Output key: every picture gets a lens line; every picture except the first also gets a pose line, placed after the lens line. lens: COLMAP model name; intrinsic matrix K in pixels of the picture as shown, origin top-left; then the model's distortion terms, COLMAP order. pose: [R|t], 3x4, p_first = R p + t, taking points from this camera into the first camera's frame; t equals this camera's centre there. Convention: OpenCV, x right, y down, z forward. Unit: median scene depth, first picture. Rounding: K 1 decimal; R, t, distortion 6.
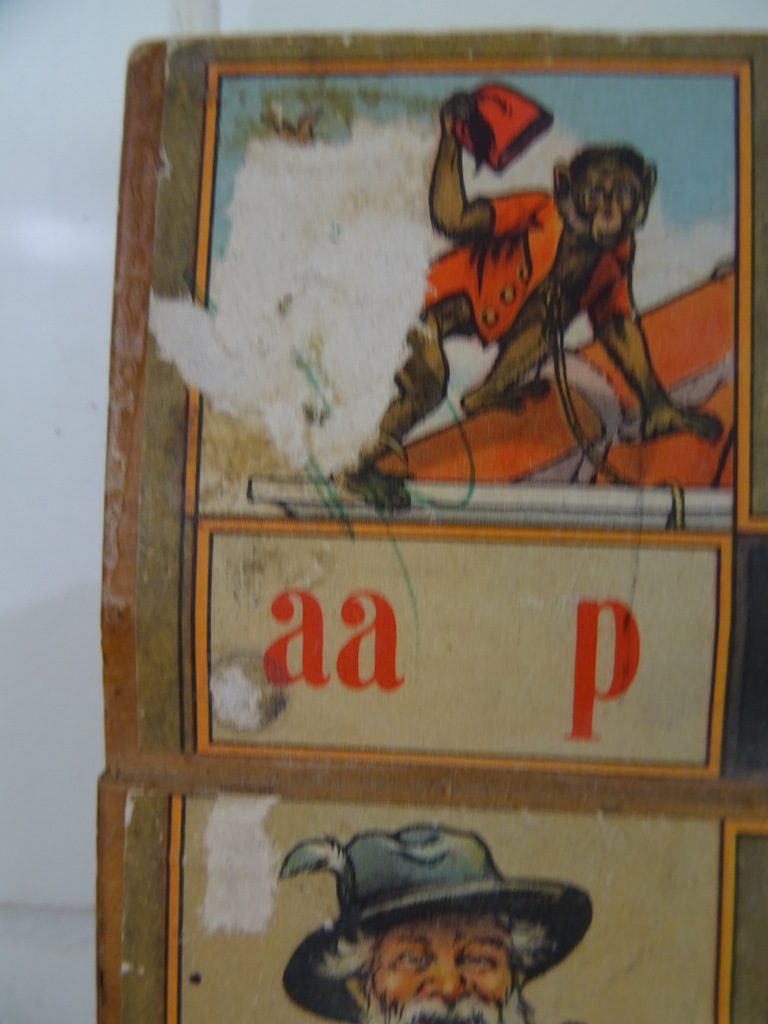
lens RADIAL K [[719.6, 0, 383.7], [0, 719.6, 510.7], [0, 0, 1]] dist [-0.006928, -0.001131]
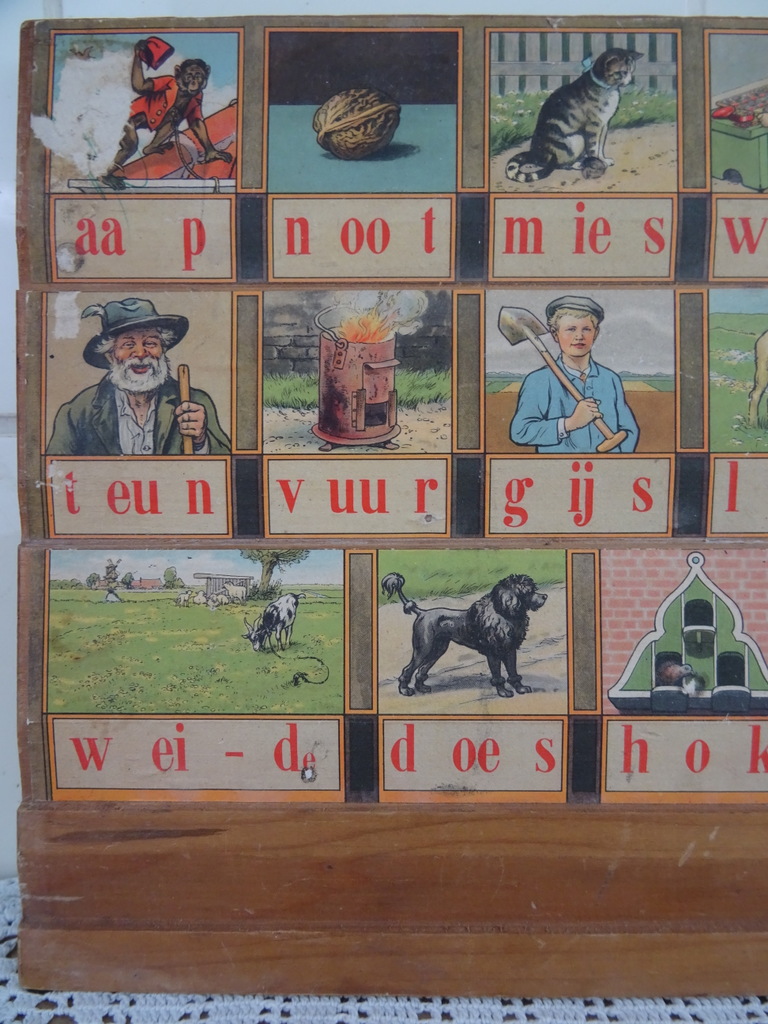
lens RADIAL K [[719.6, 0, 384.9], [0, 719.6, 516.5], [0, 0, 1]] dist [-0.006928, -0.001131]
pose [[0.999239, -0.018604, 0.034295, 0.930329], [0.017883, 0.999615, 0.021217, 1.235724], [-0.034676, -0.020588, 0.999187, -1.870406]]
